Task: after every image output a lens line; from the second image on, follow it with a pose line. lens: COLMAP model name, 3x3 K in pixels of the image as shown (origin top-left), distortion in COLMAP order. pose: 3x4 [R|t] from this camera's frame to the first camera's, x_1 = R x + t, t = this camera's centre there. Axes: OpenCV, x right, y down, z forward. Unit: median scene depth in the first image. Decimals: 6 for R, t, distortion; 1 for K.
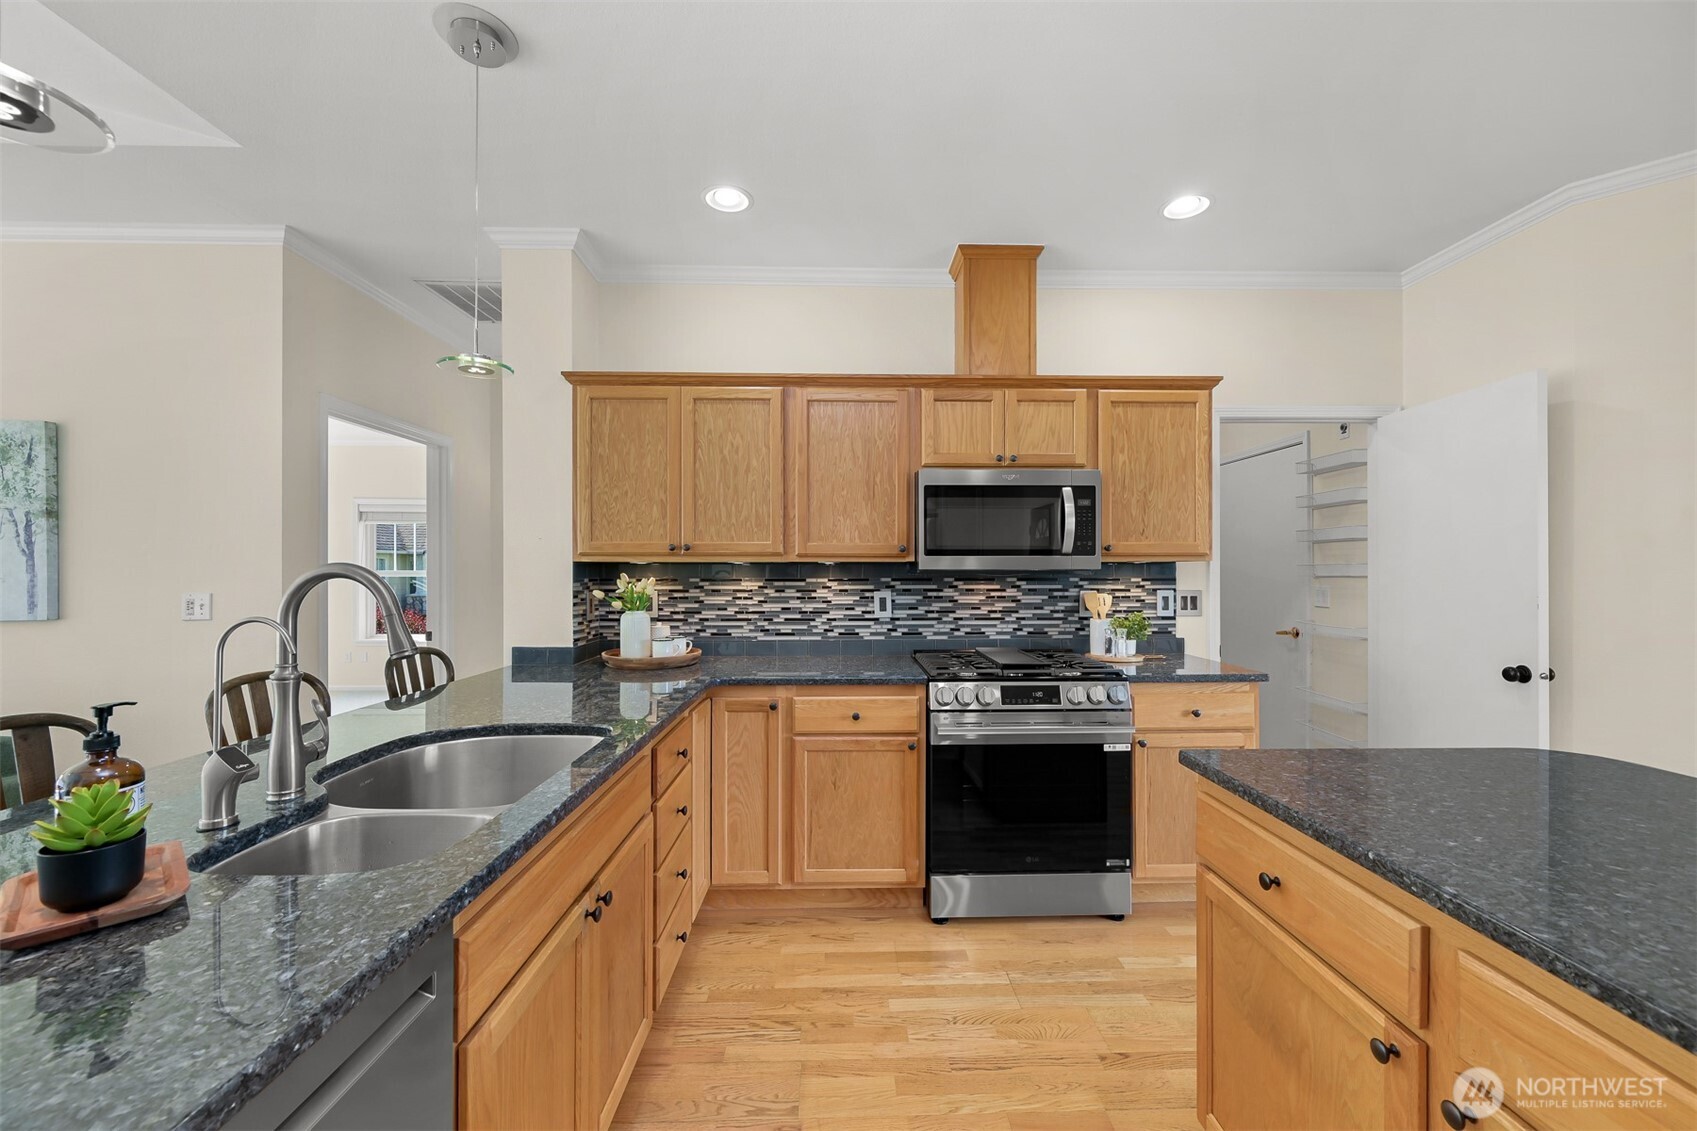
lens RADIAL K [[663.1, 0, 859.7], [0, 663.1, 570.5], [0, 0, 1]] dist [-0.000838, -0.000199]
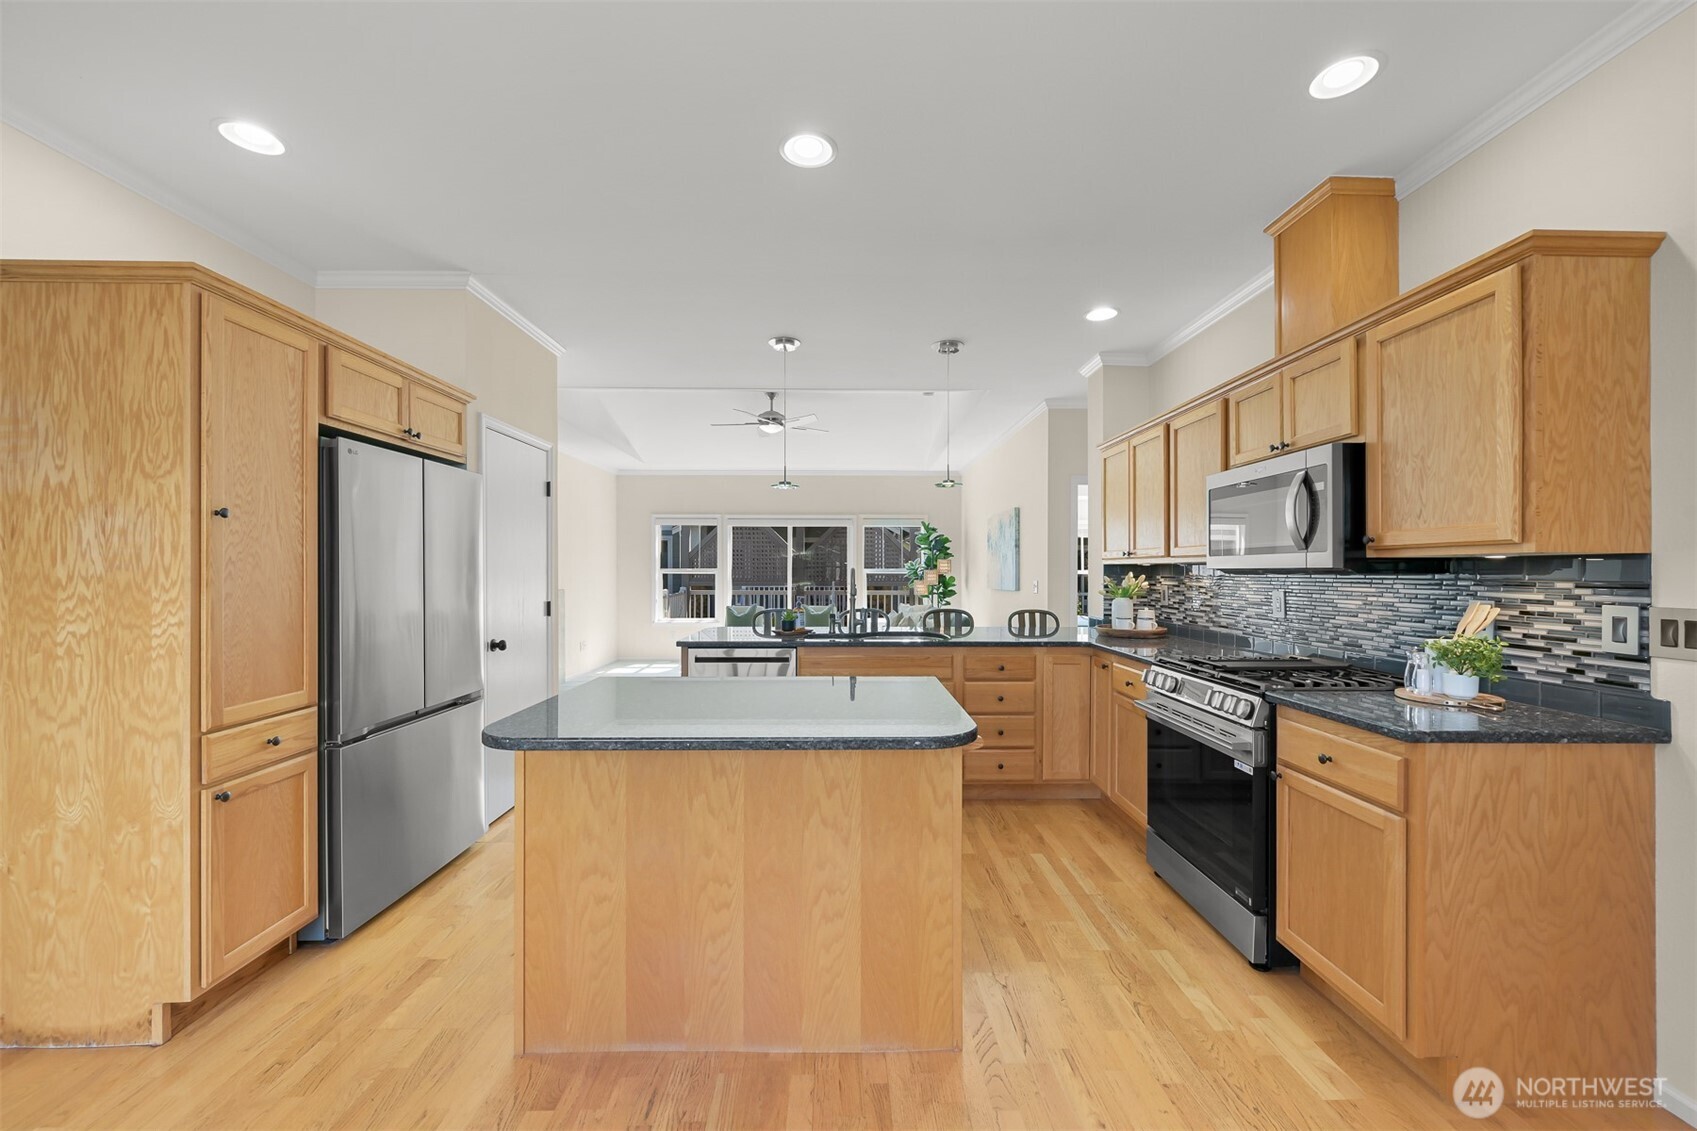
lens RADIAL K [[672.4, 0, 868.0], [0, 672.4, 560.6], [0, 0, 1]] dist [0.001008, -0.000159]
pose [[0.003977, -0.015459, -0.999873, 1.030799], [-0.004938, 0.999868, -0.015479, 0.004434], [0.999980, 0.004999, 0.003900, 0.388770]]
